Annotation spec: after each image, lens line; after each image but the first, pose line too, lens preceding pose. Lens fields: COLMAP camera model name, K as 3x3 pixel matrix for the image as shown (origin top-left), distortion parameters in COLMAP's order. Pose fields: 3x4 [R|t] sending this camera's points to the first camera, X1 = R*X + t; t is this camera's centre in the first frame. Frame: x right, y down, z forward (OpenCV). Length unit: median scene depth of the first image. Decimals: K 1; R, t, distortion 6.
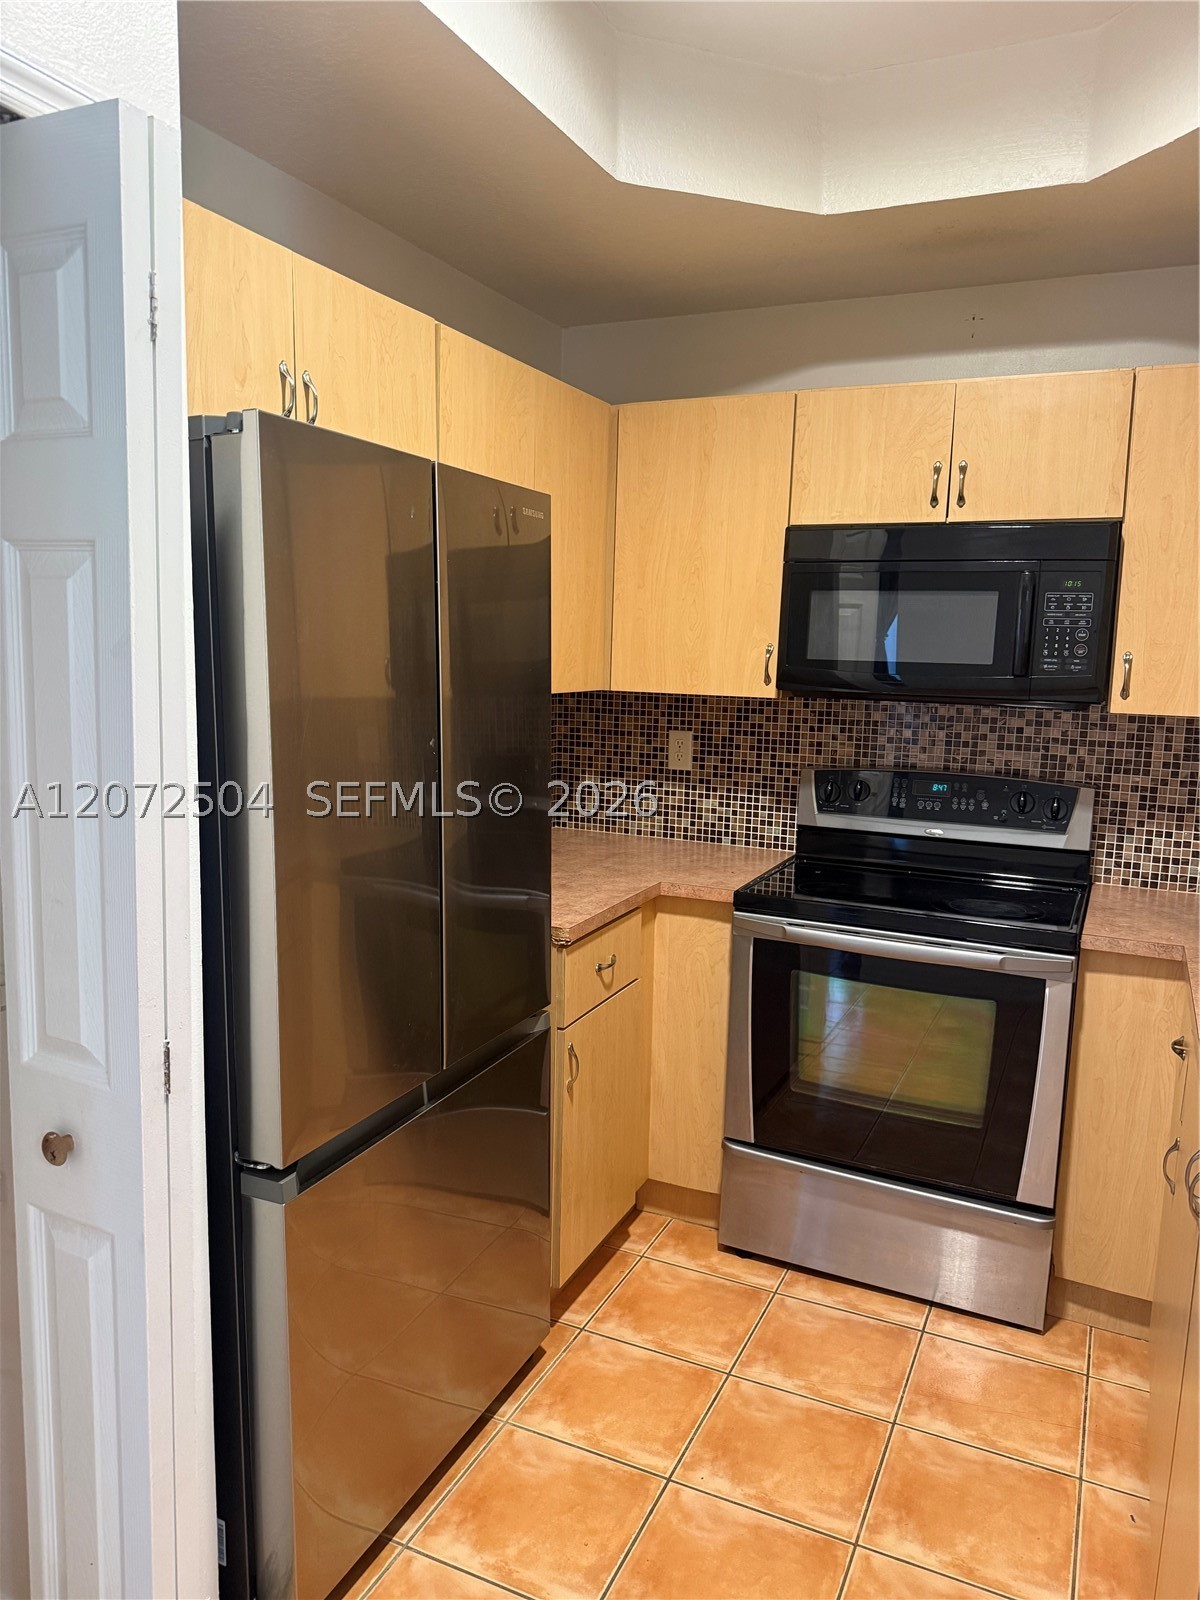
lens RADIAL K [[1133.3, 0, 602.0], [0, 1133.3, 798.5], [0, 0, 1]] dist [0.008328, -0.022553]
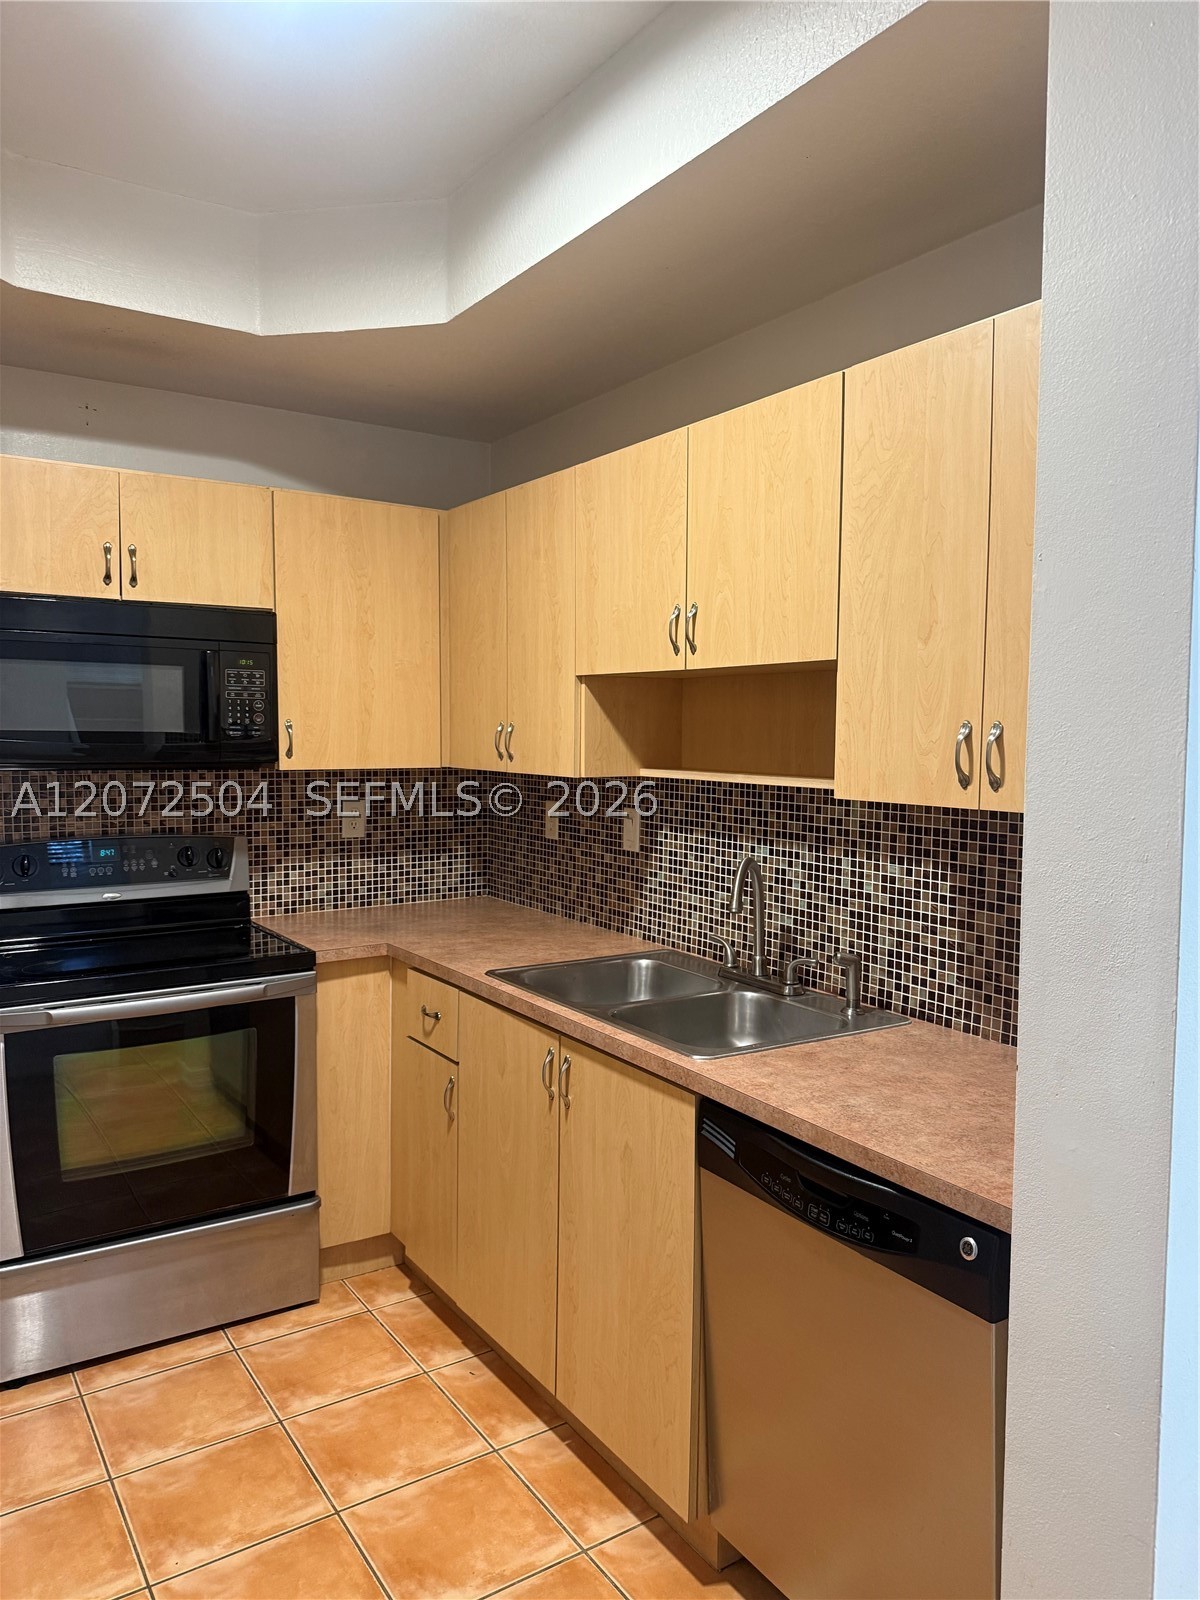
lens RADIAL K [[1133.3, 0, 612.0], [0, 1133.3, 792.5], [0, 0, 1]] dist [0.008328, -0.022553]
pose [[0.510048, -0.070616, 0.857242, -0.385204], [0.122876, 0.992384, 0.008638, -0.018088], [-0.851324, 0.100929, 0.514841, 0.082514]]
